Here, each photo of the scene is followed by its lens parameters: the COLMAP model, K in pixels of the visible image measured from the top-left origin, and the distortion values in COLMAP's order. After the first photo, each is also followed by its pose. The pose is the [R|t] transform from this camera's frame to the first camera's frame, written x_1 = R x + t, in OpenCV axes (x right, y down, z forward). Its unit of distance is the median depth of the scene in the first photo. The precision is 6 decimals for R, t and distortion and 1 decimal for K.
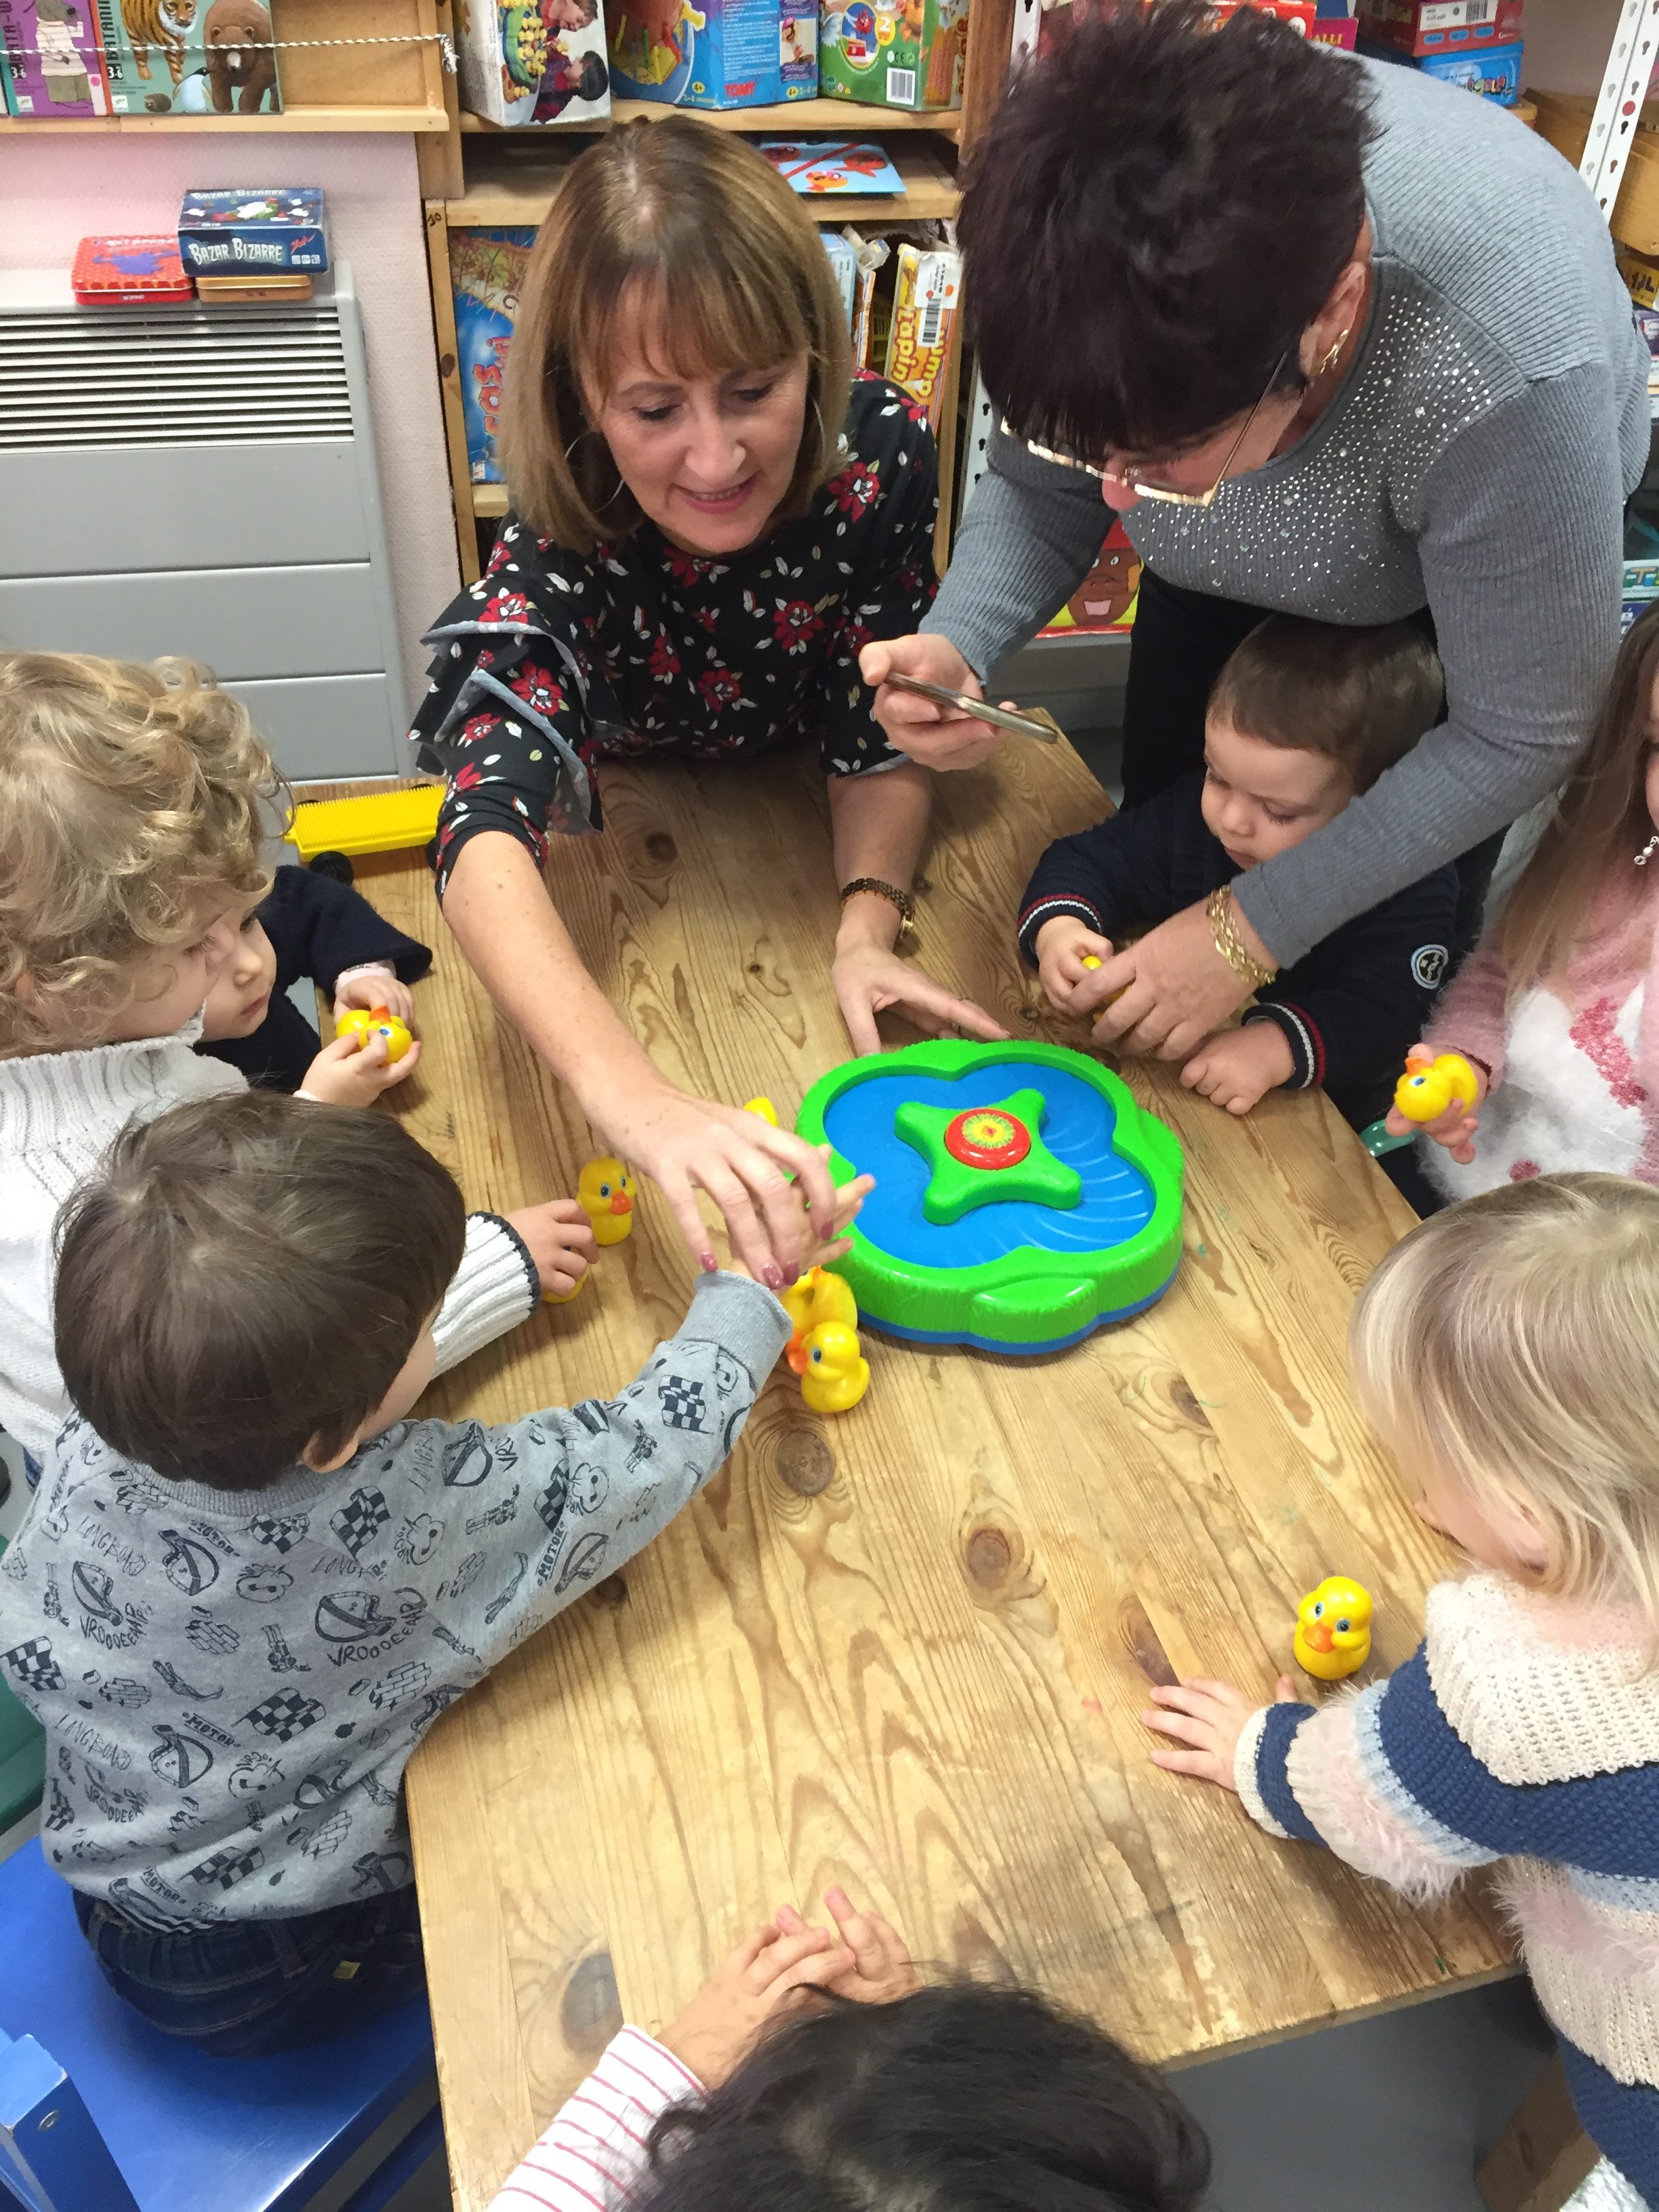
lens RADIAL K [[1910.2, 0, 826.3], [0, 1910.2, 1109.2], [0, 0, 1]] dist [0.092459, -0.123794]
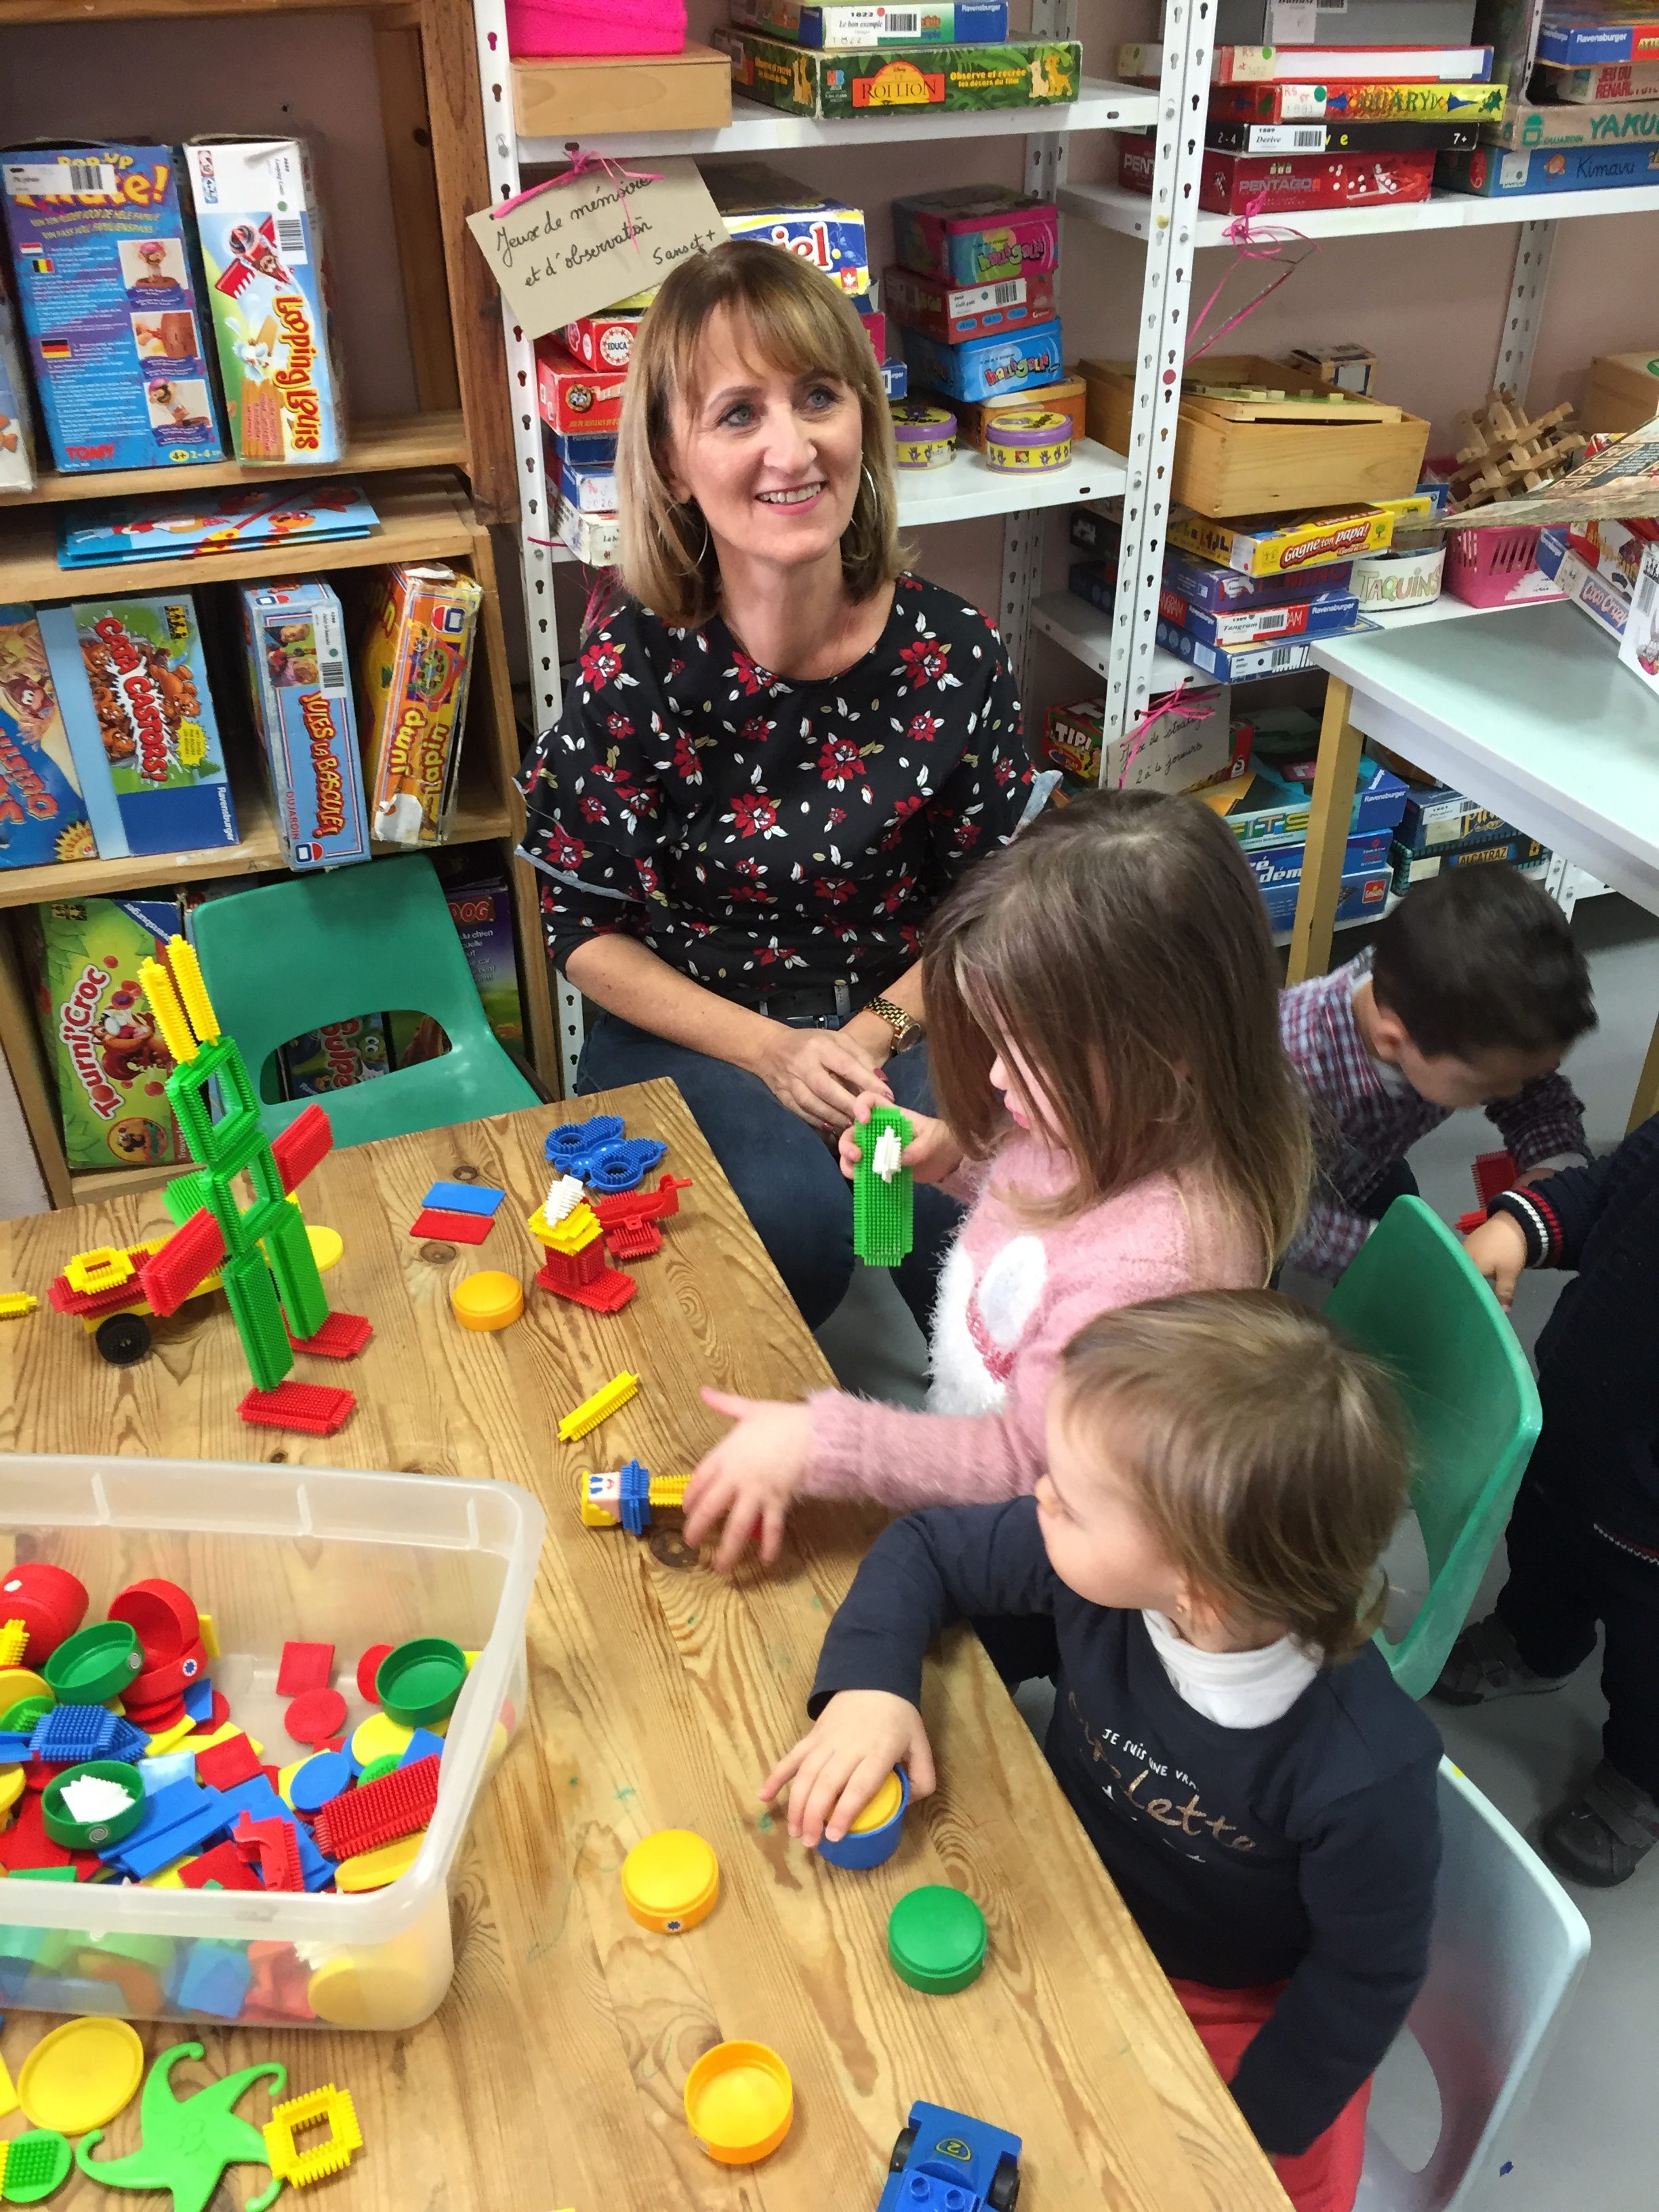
lens RADIAL K [[1901.8, 0, 829.5], [0, 1901.8, 1106.0], [0, 0, 1]] dist [0.104889, -0.139245]
pose [[0.989332, -0.116912, 0.086916, 0.138659], [0.125316, 0.987214, -0.098509, -0.094369], [-0.074288, 0.108350, 0.991333, 0.108754]]
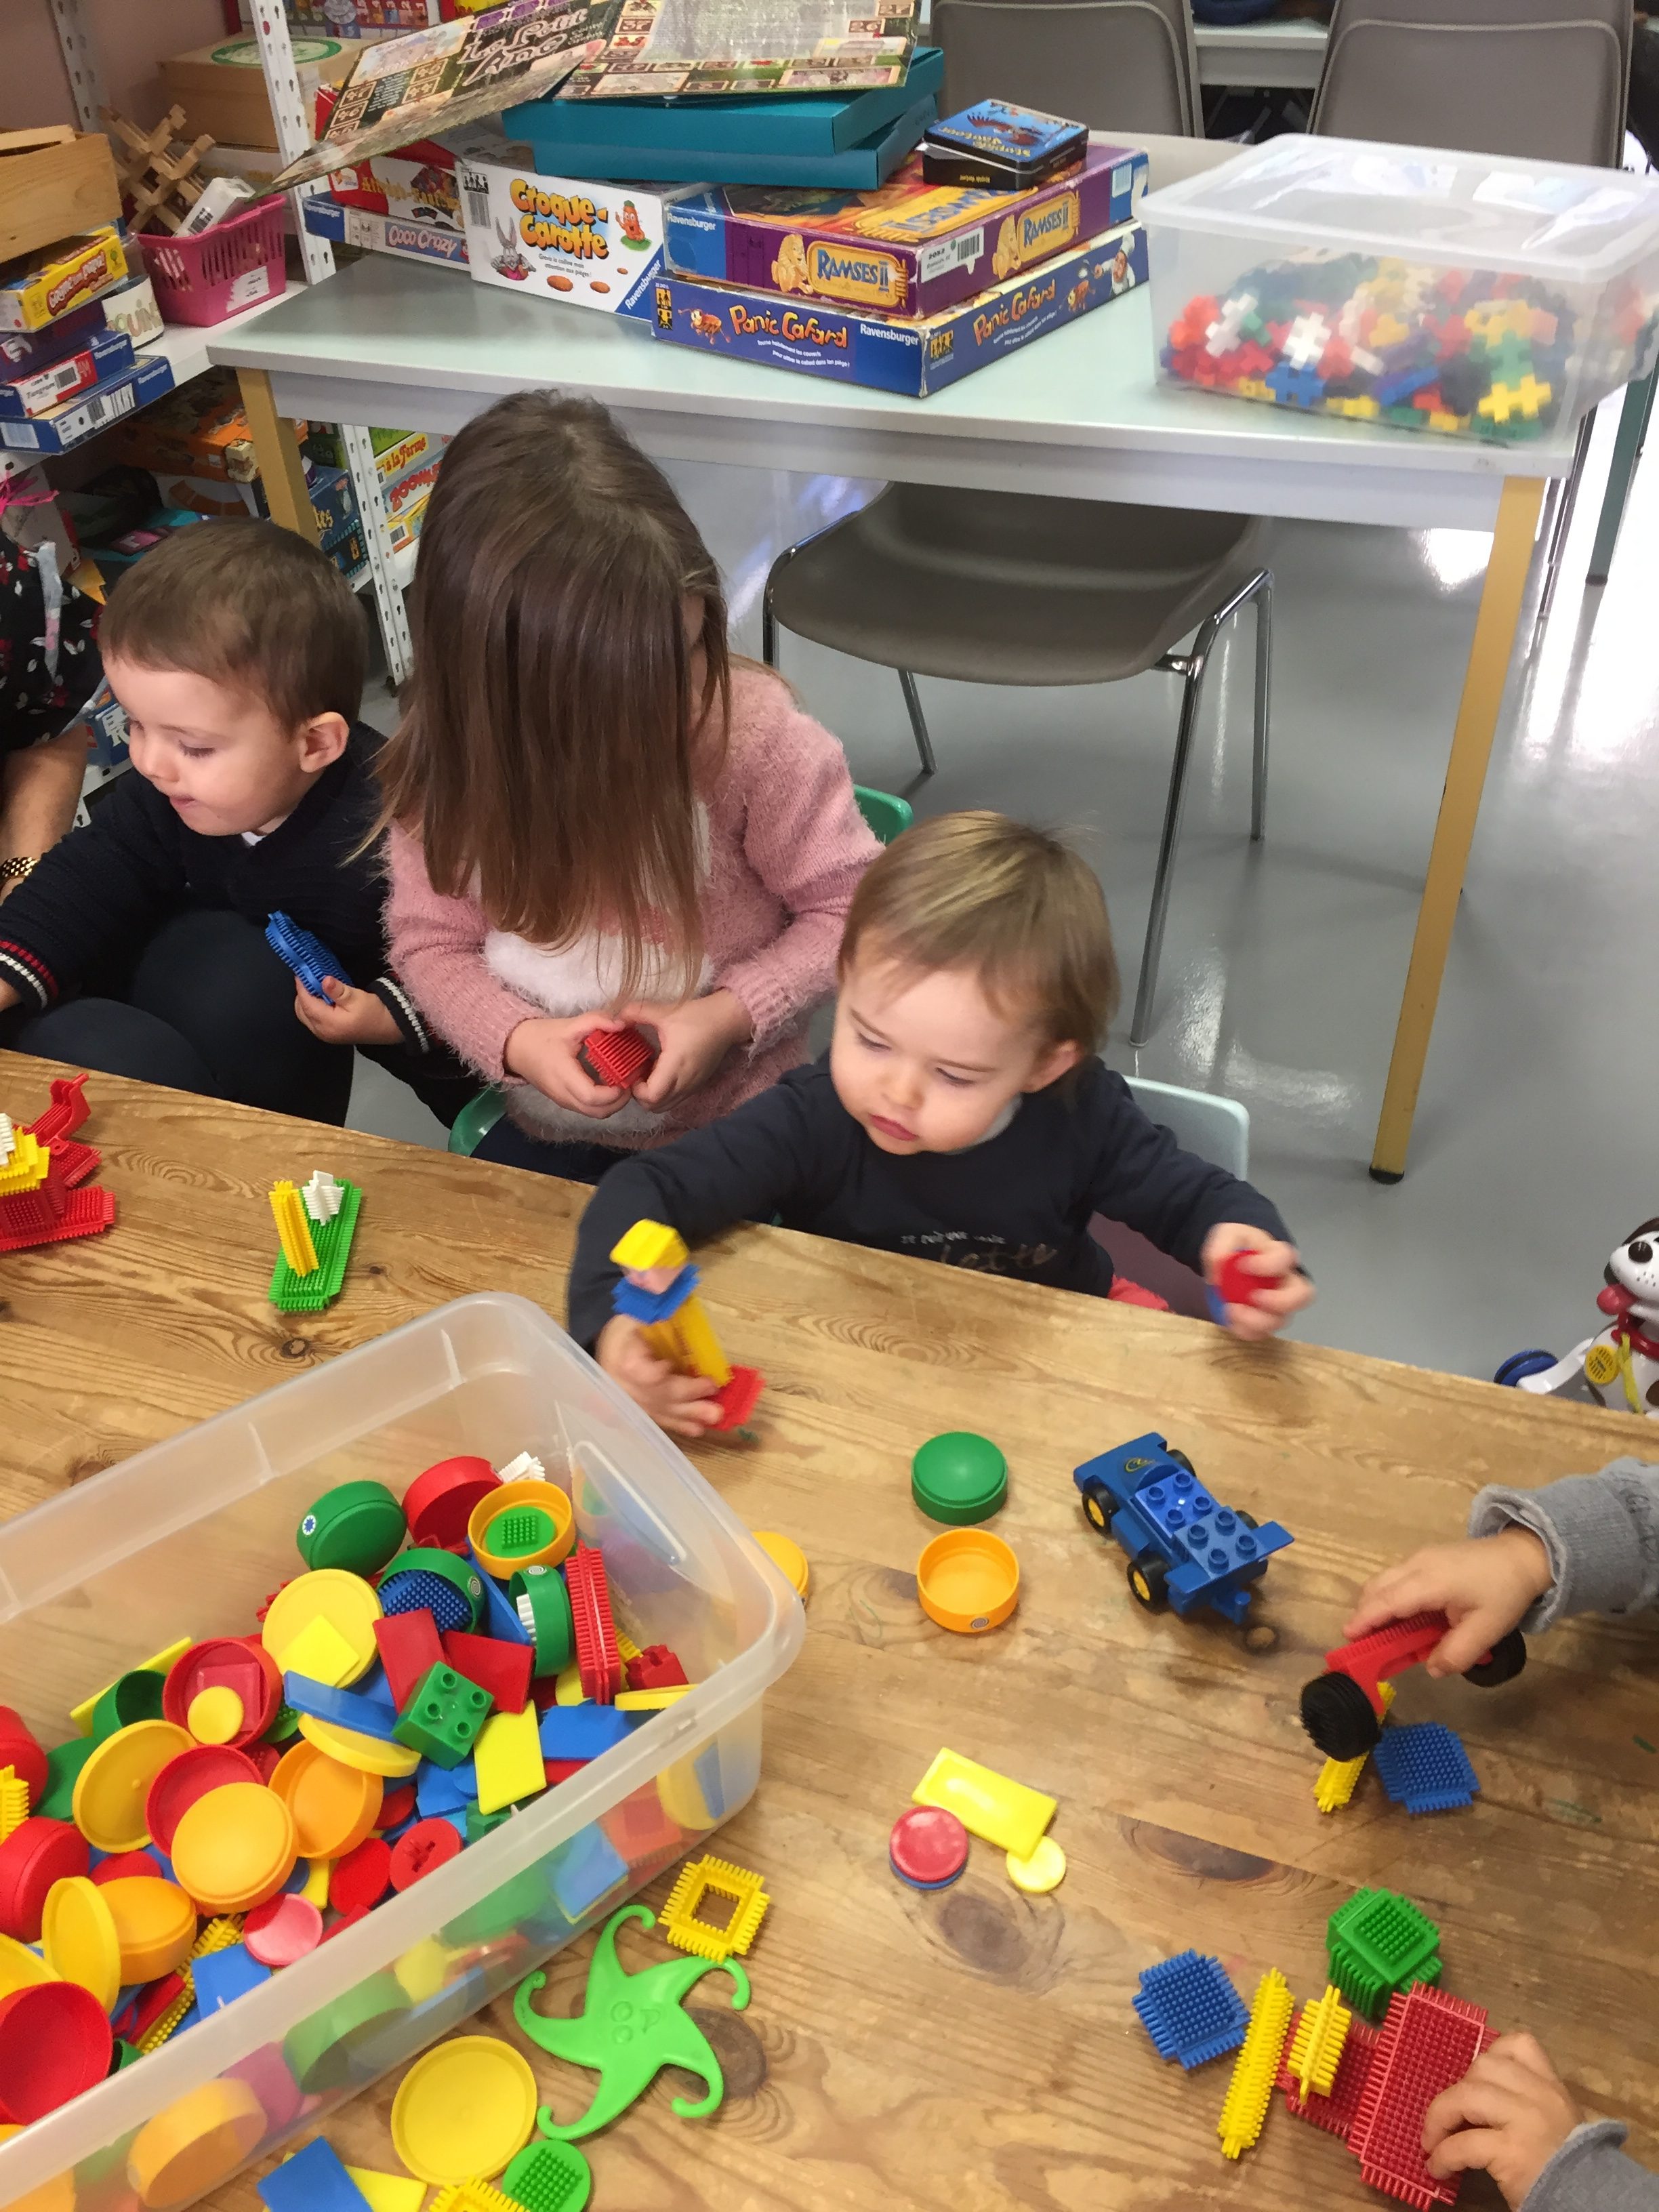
lens RADIAL K [[1906.0, 0, 829.5], [0, 1906.0, 1106.0], [0, 0, 1]] dist [0.109248, -0.148283]
pose [[0.547624, -0.573133, 0.609611, -0.137348], [0.584320, 0.783437, 0.211653, -0.128495], [-0.598897, 0.240301, 0.763922, 0.230914]]
